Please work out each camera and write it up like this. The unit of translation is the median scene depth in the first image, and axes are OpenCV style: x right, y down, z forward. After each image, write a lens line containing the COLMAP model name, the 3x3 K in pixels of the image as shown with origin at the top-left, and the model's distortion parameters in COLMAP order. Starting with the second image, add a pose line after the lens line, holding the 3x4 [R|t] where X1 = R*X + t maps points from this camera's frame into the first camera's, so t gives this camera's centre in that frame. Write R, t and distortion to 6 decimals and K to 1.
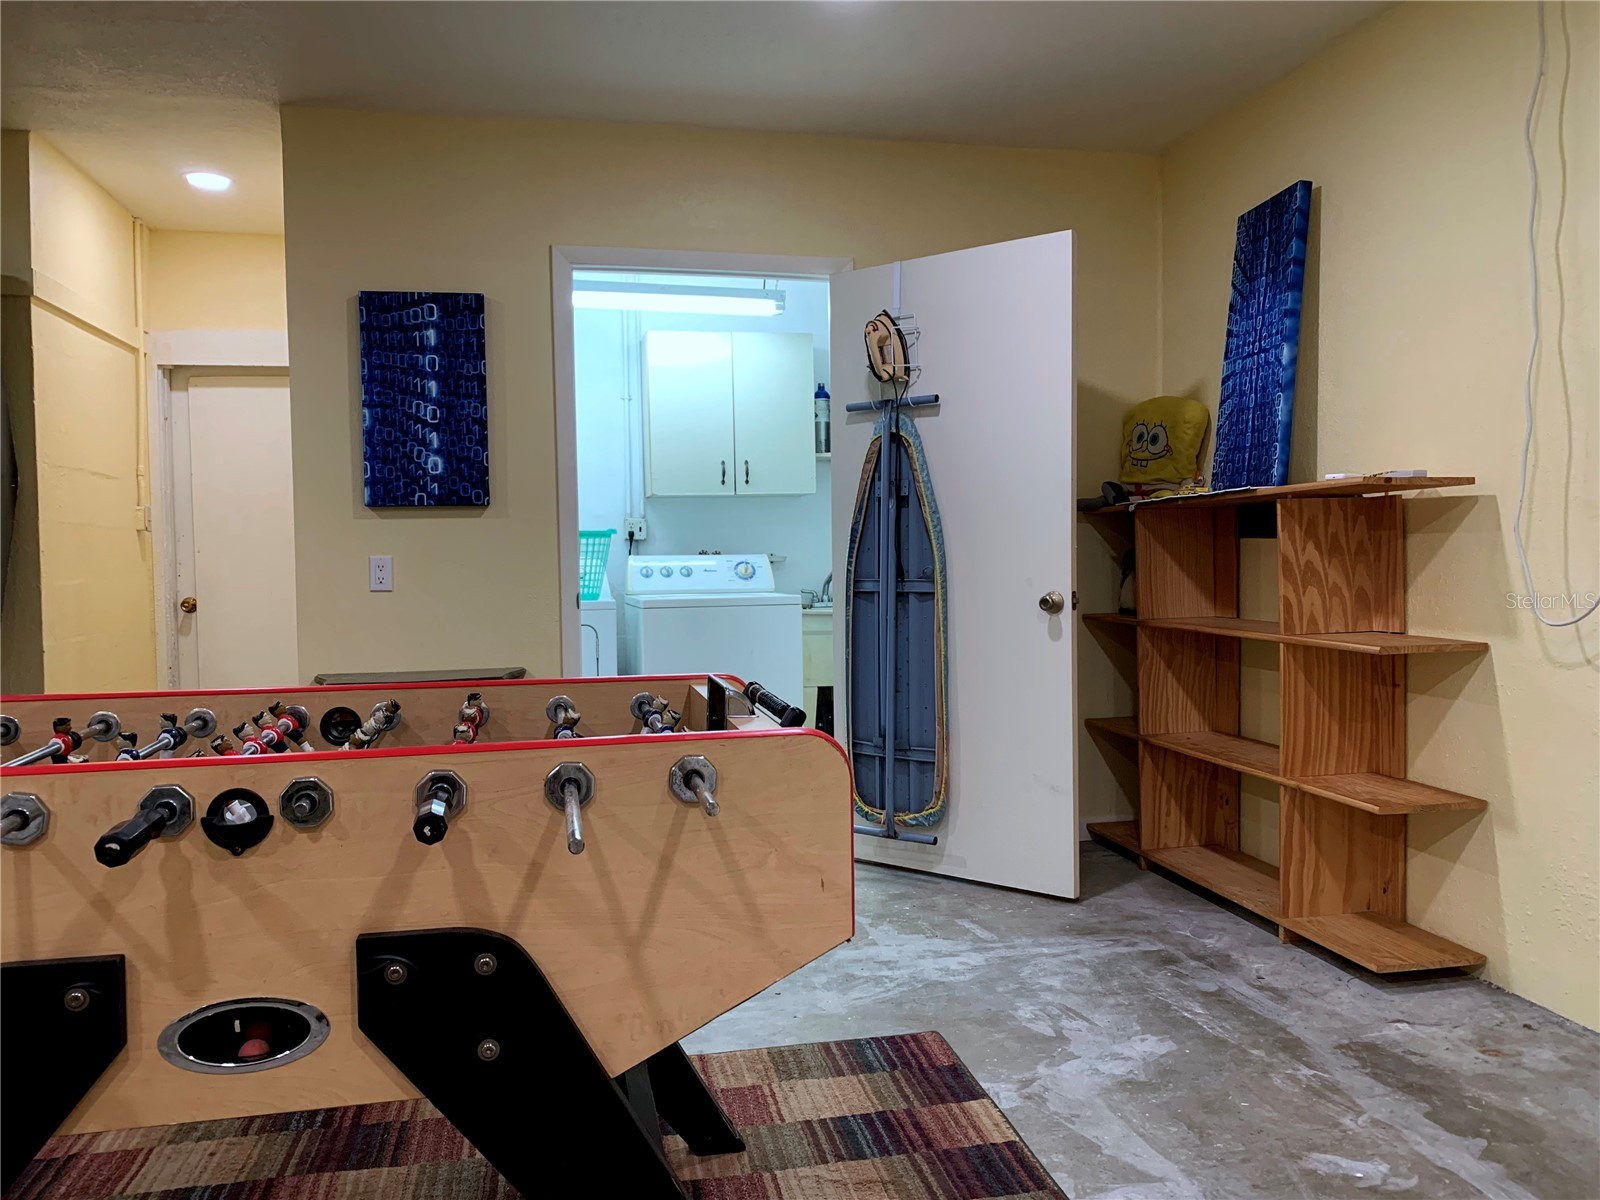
lens RADIAL K [[1234.3, 0, 800.0], [0, 1234.3, 600.0], [0, 0, 1]] dist [0.096439, -0.123839]
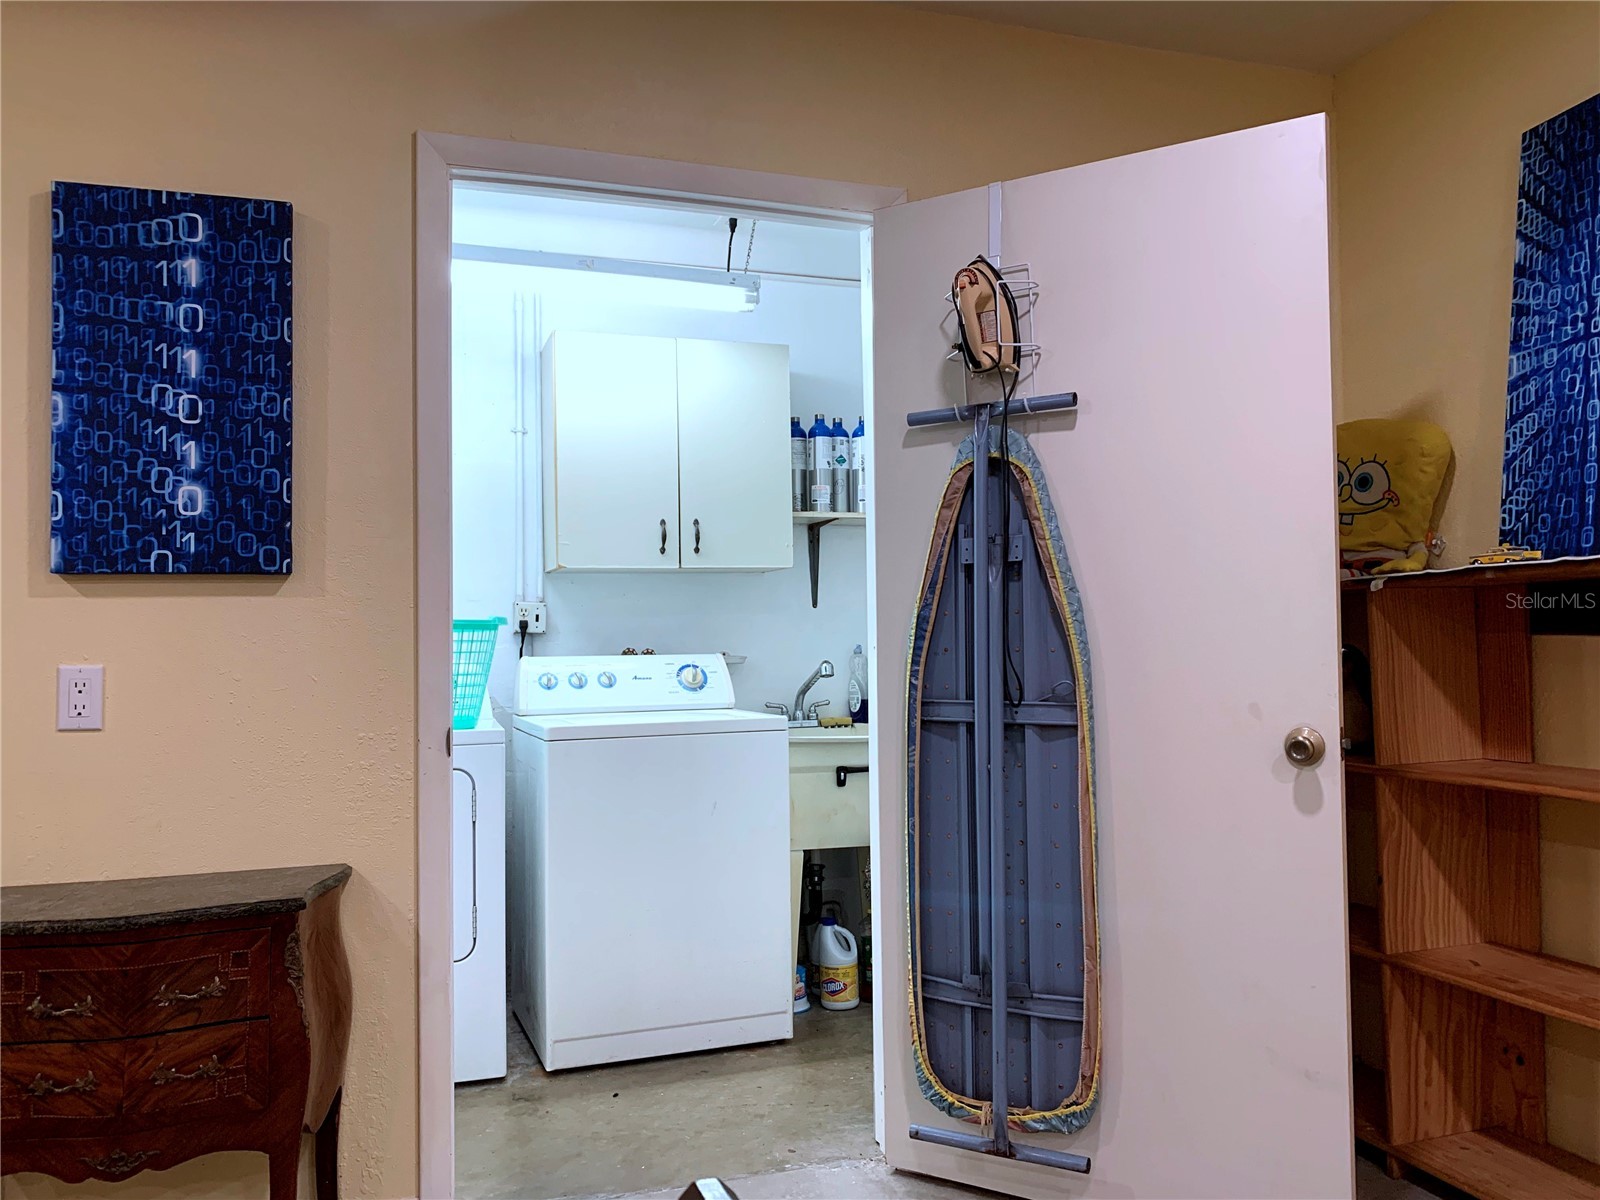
lens RADIAL K [[1222.1, 0, 800.0], [0, 1222.1, 600.0], [0, 0, 1]] dist [0.022292, -0.004803]
pose [[0.993566, 0.004902, 0.113145, -0.085987], [0.003502, 0.997256, -0.073952, -0.022803], [-0.113197, 0.073872, 0.990823, 0.431330]]
